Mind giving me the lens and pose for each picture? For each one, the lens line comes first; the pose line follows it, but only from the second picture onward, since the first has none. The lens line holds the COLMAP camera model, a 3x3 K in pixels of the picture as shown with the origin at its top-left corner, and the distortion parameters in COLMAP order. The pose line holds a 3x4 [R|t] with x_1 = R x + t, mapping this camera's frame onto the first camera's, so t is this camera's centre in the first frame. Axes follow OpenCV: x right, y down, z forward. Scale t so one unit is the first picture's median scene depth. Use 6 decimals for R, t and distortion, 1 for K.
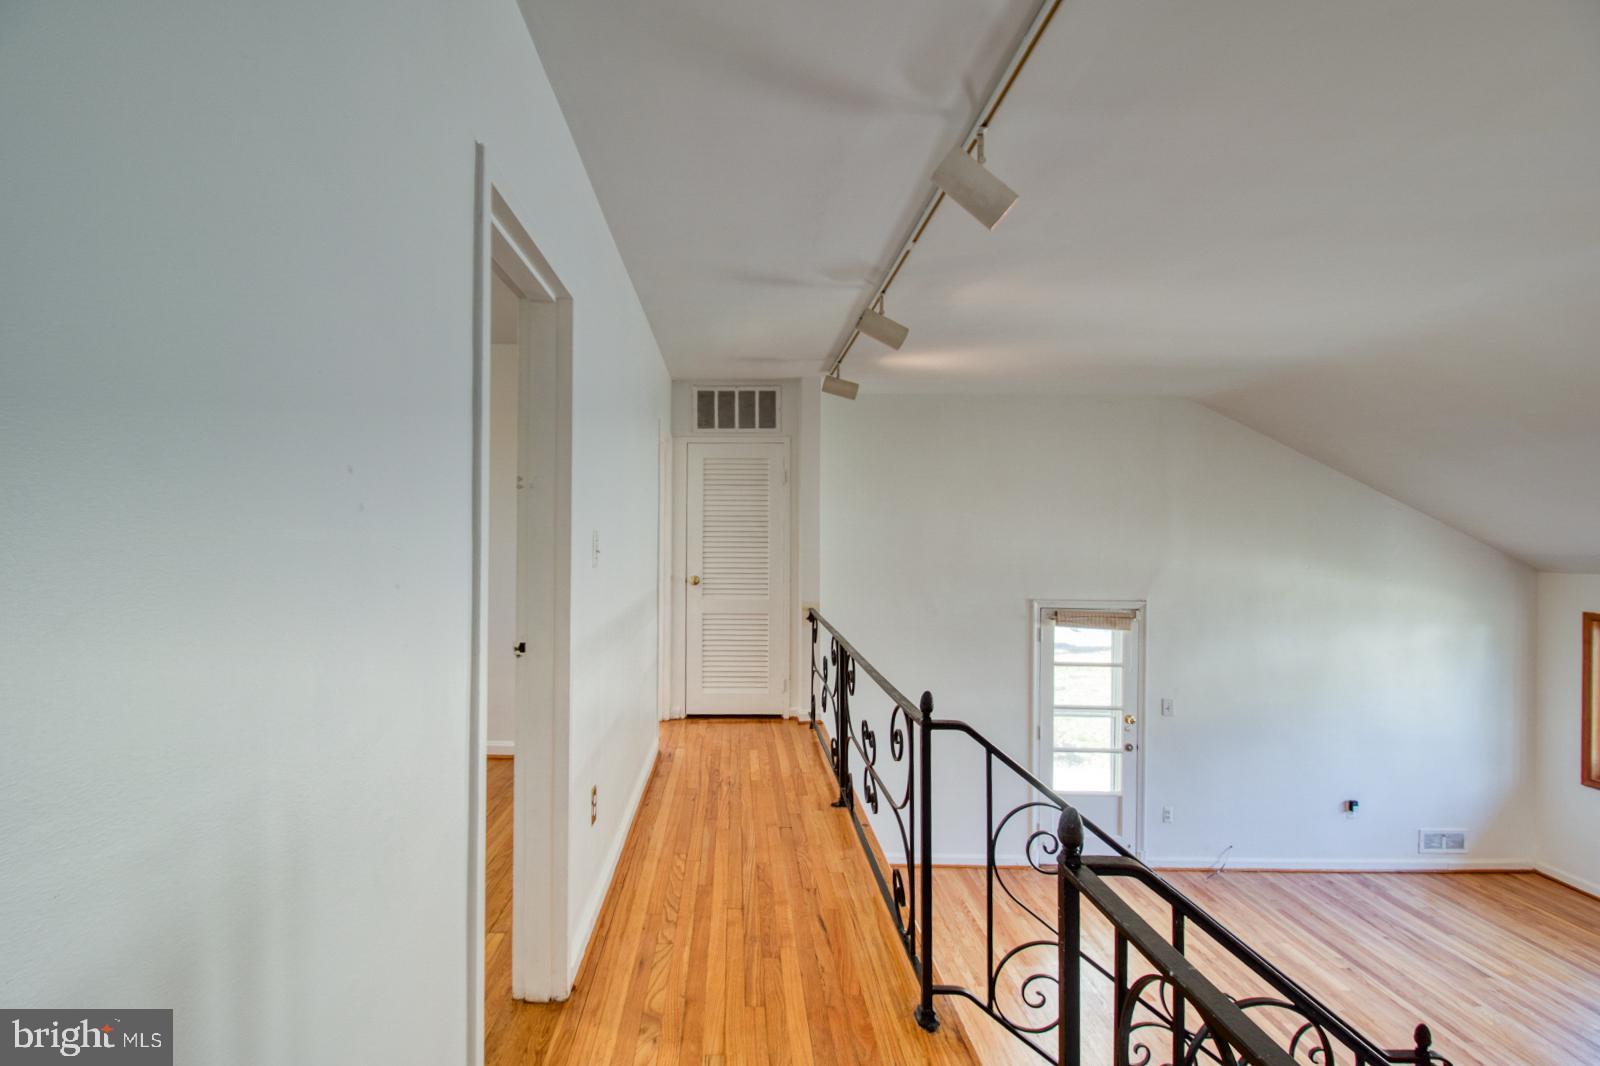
lens RADIAL K [[783.6, 0, 726.6], [0, 783.6, 534.1], [0, 0, 1]] dist [0.001732, -0.013814]
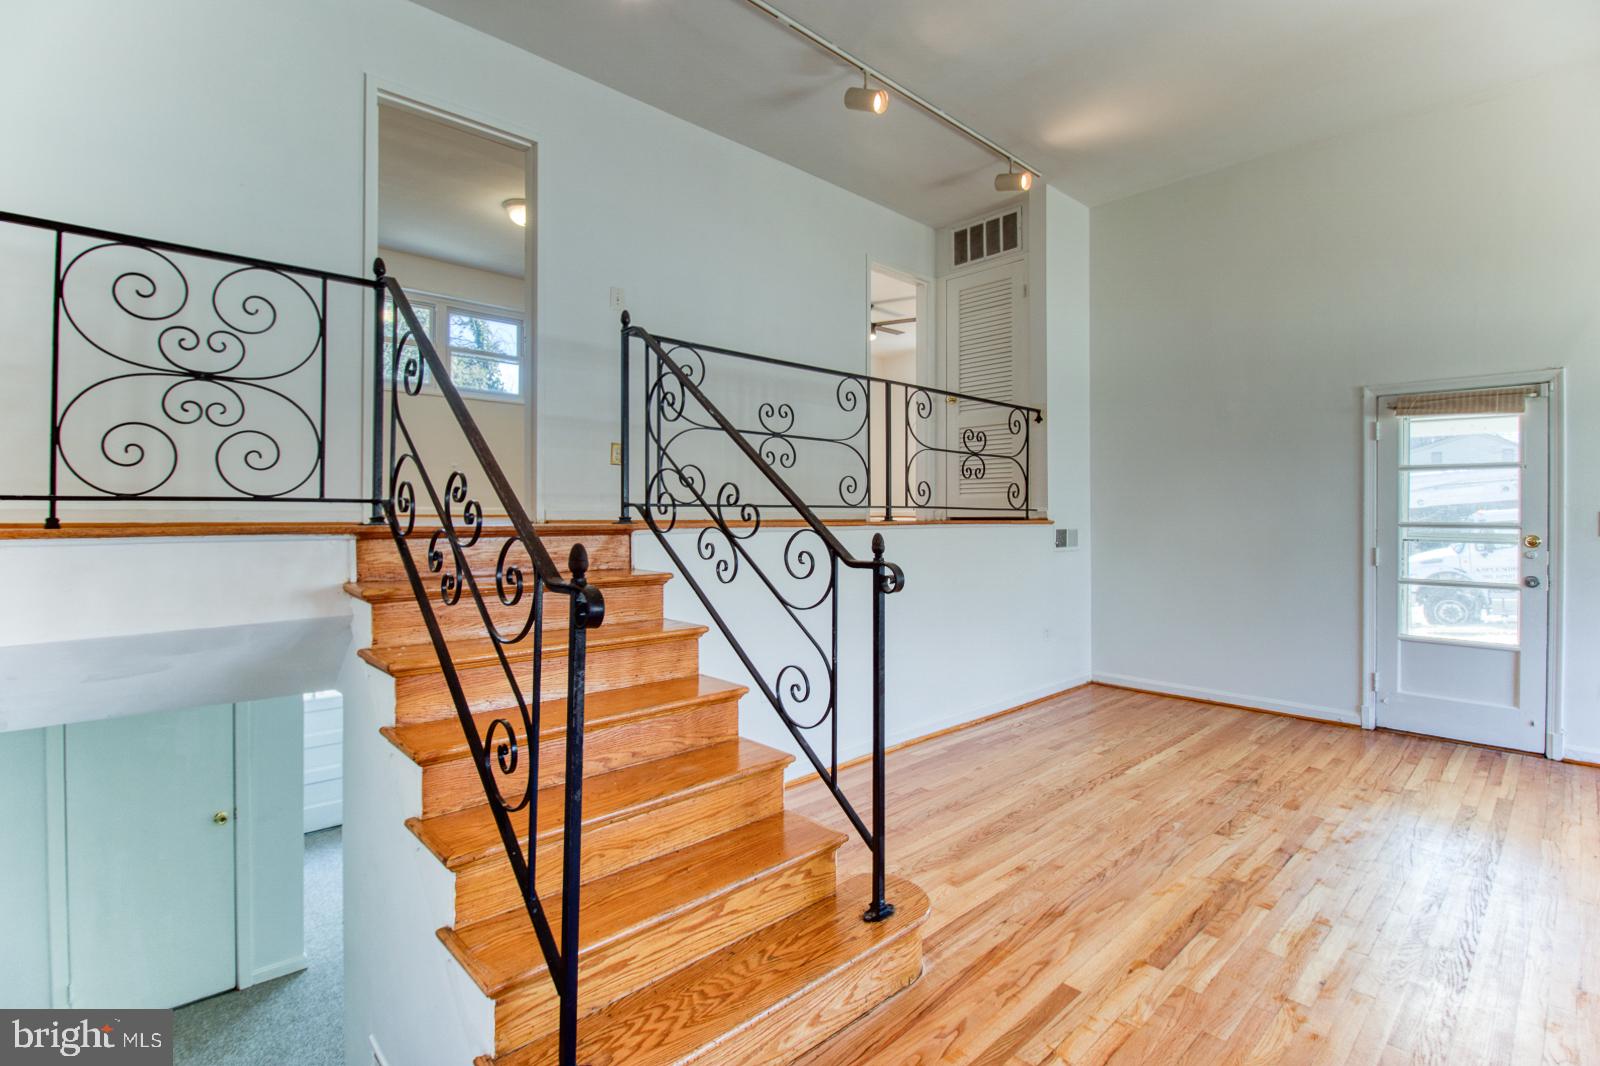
lens RADIAL K [[745.5, 0, 803.4], [0, 745.5, 512.7], [0, 0, 1]] dist [0.002982, -0.014171]
pose [[0.696573, -0.009870, -0.717418, 0.534345], [0.009144, 0.999946, -0.004878, 0.208900], [0.717428, -0.003162, 0.696626, 0.077871]]
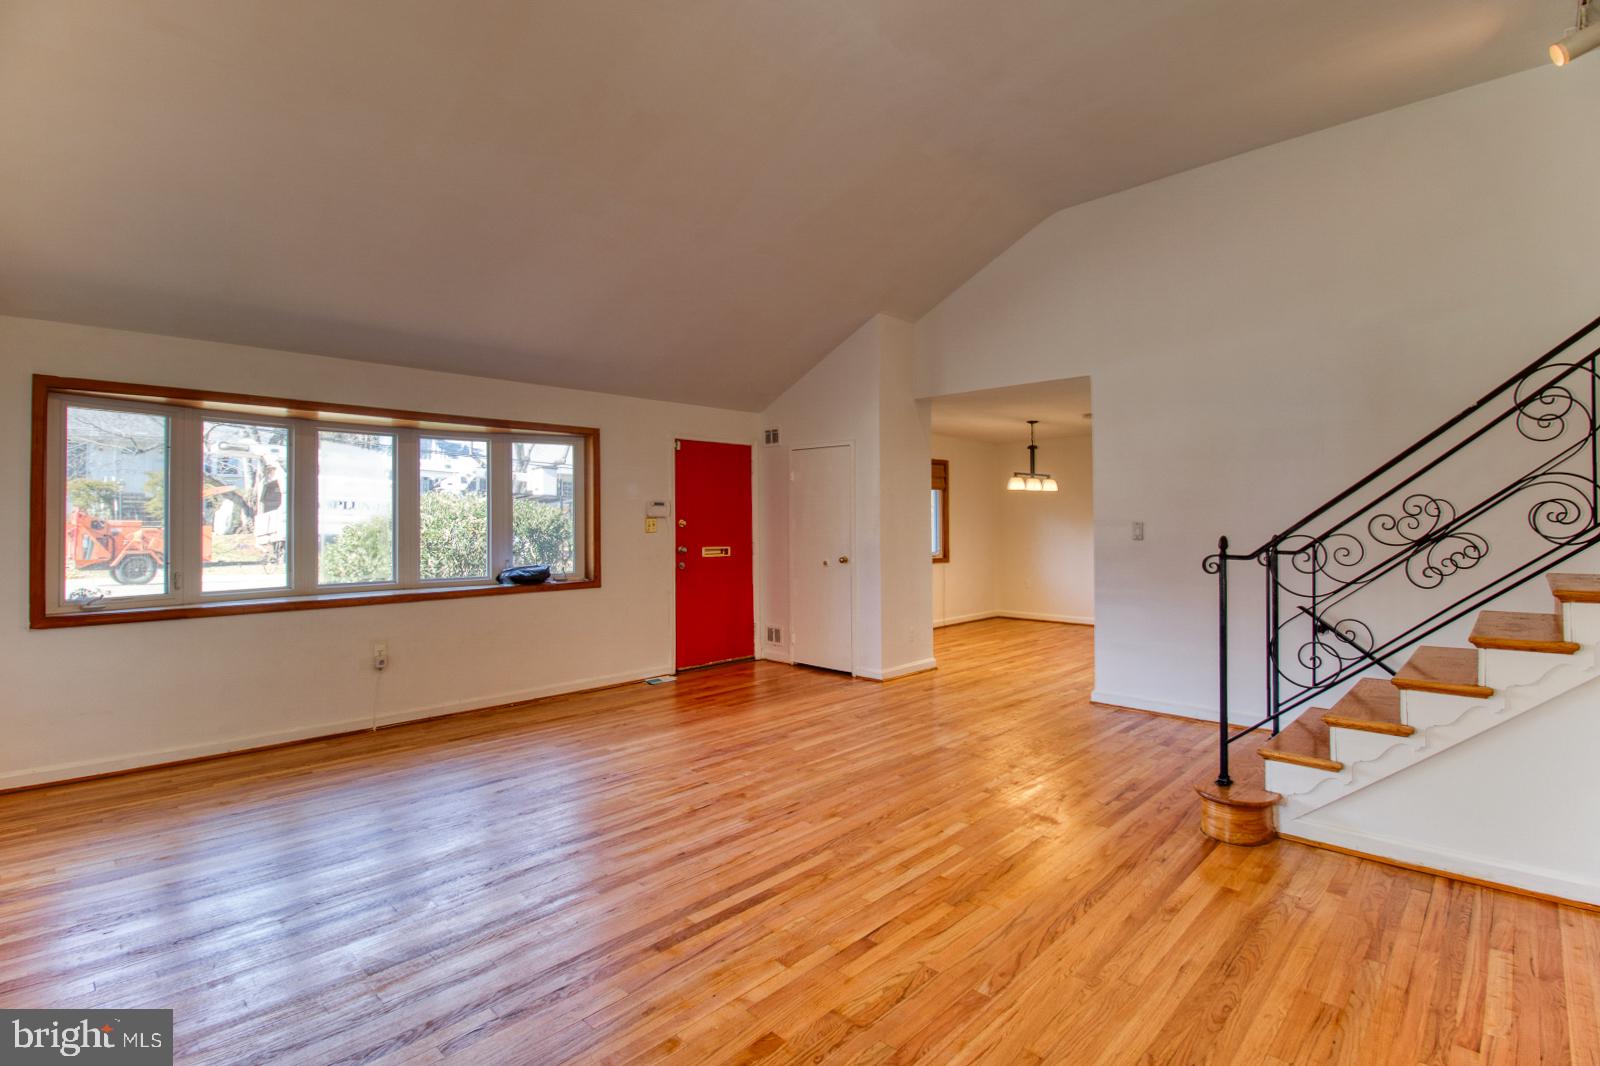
lens RADIAL K [[753.8, 0, 789.2], [0, 753.8, 509.1], [0, 0, 1]] dist [0.001929, -0.013398]
pose [[-0.722446, 0.004193, 0.691415, 0.164046], [-0.009209, 0.999835, -0.015686, 0.209203], [-0.691366, -0.017700, -0.722288, 0.944267]]
